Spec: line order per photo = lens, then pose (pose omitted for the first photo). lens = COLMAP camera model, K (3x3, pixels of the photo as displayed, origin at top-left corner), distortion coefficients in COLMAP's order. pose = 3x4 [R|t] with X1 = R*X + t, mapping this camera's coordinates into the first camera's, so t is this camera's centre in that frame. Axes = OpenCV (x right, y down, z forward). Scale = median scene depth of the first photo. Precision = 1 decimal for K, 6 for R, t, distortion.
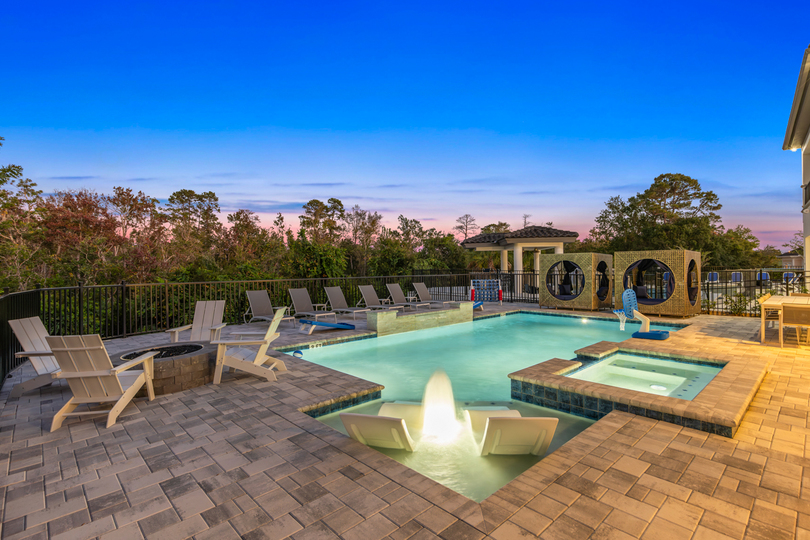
lens RADIAL K [[392.4, 0, 405.0], [0, 392.4, 270.0], [0, 0, 1]] dist [-0.003479, 0.001105]
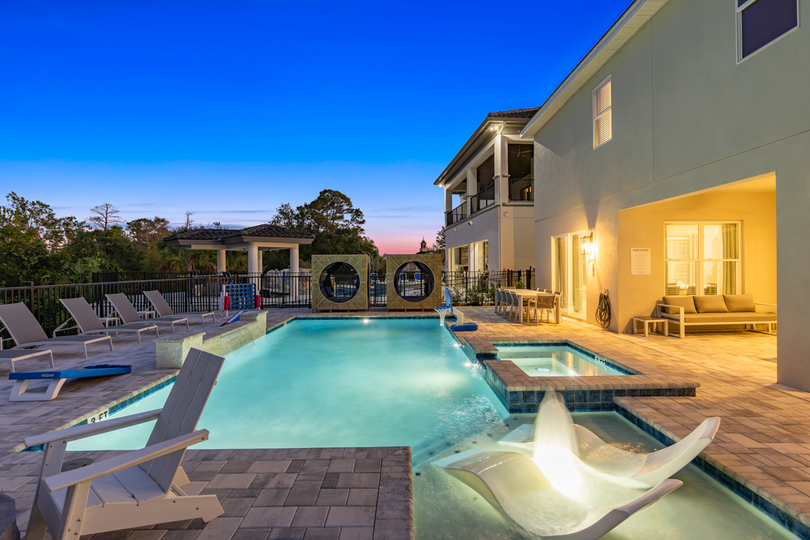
lens RADIAL K [[392.4, 0, 405.0], [0, 392.4, 270.0], [0, 0, 1]] dist [-0.003479, 0.001105]
pose [[0.677877, -0.001429, 0.735174, -0.142414], [0.006126, 0.999974, -0.003705, 0.000429], [-0.735150, 0.007015, 0.677869, 0.146262]]
